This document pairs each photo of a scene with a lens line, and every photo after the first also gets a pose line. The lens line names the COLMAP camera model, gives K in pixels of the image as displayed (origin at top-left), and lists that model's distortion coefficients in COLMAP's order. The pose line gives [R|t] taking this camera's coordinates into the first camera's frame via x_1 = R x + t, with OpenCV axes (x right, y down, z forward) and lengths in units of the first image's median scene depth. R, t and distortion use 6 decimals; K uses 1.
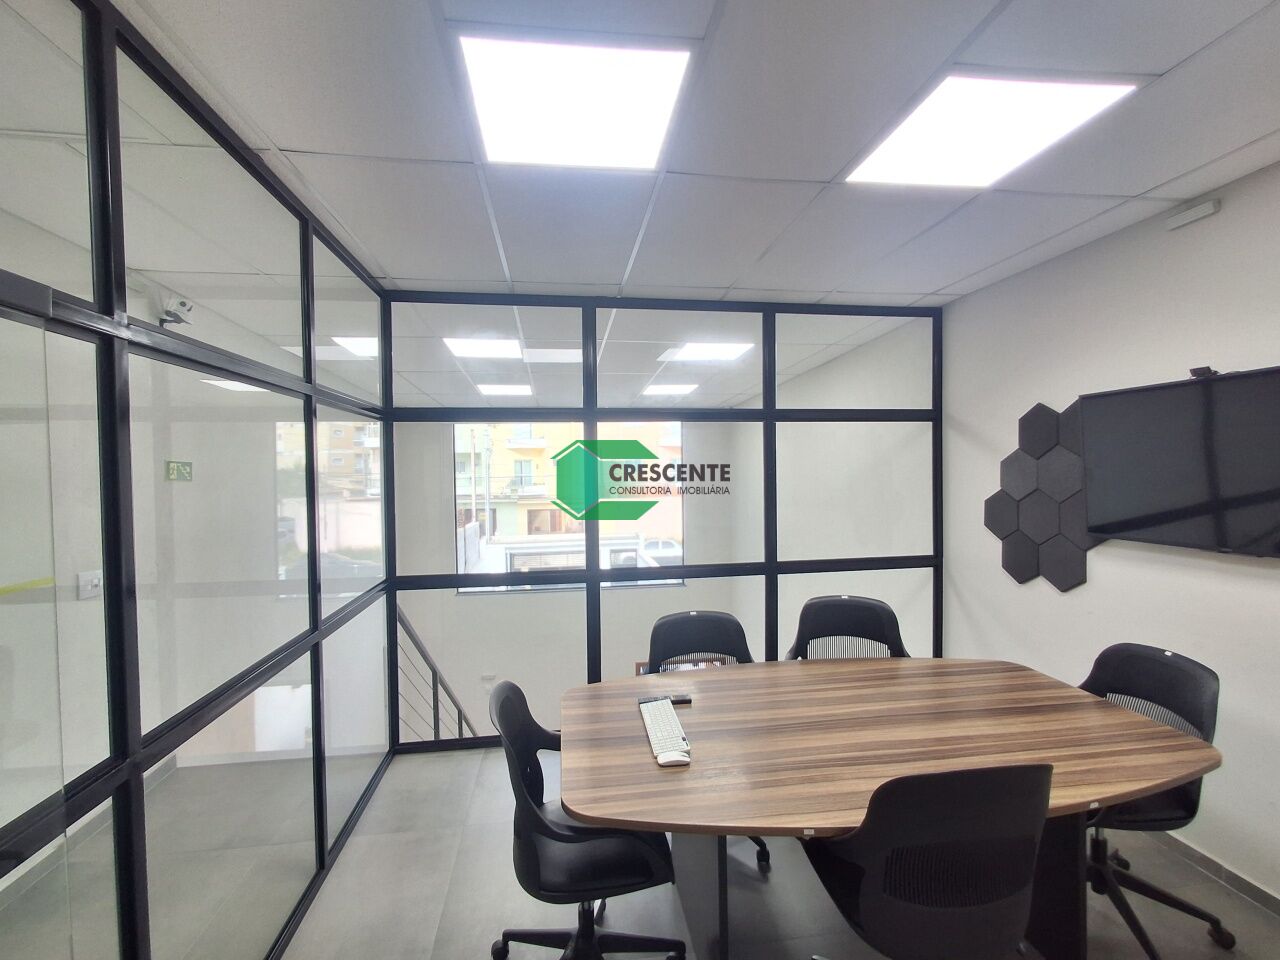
lens RADIAL K [[589.0, 0, 641.4], [0, 589.0, 486.1], [0, 0, 1]] dist [0.015858, -0.000653]
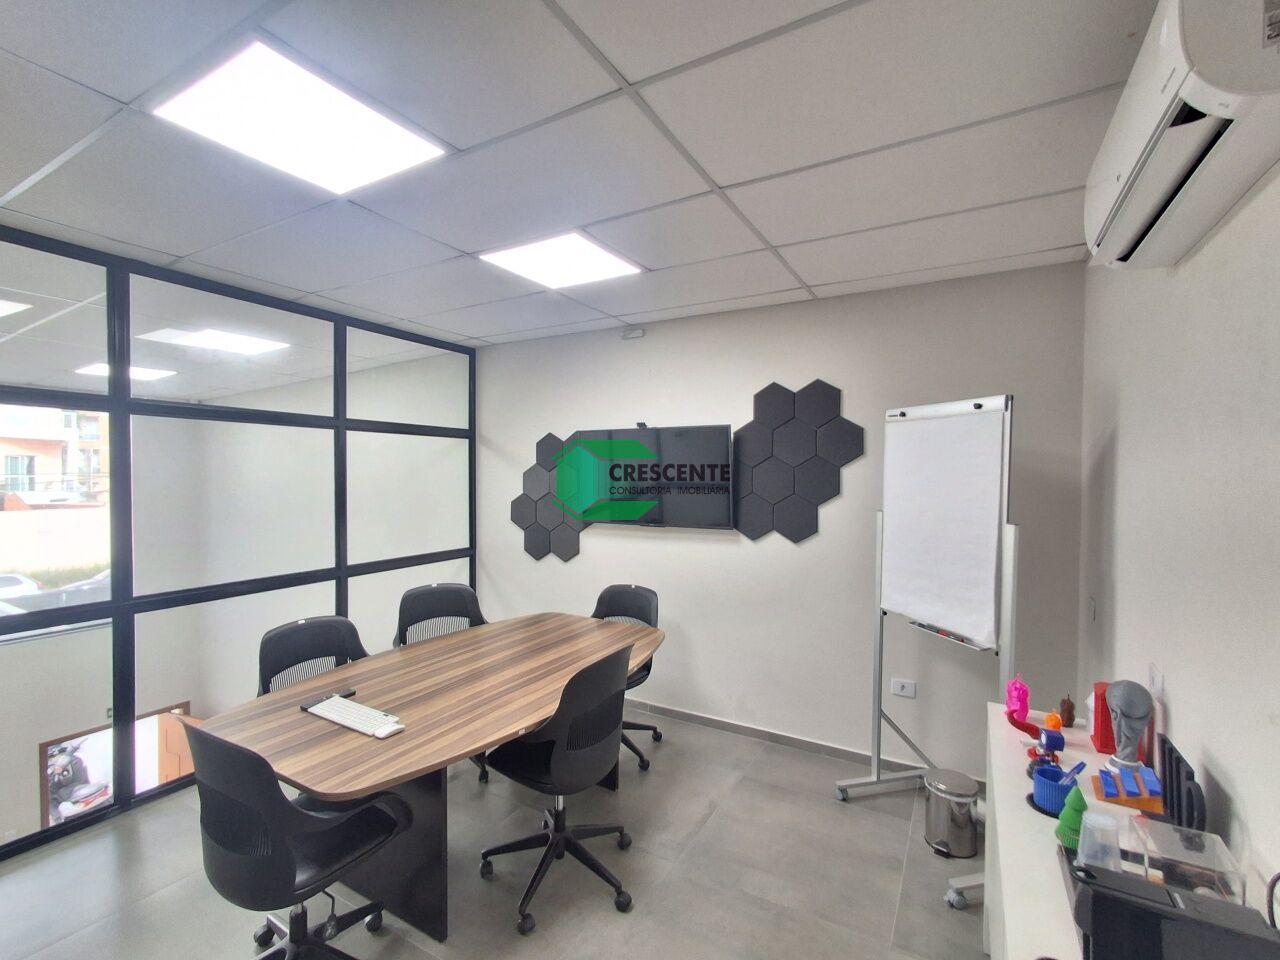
lens RADIAL K [[587.3, 0, 640.0], [0, 587.3, 480.0], [0, 0, 1]] dist [0.017043, -0.000083]
pose [[0.618573, 0.008318, 0.785683, -0.340975], [0.010263, 0.999773, -0.018665, 0.004262], [-0.785660, 0.019609, 0.618347, -0.056184]]
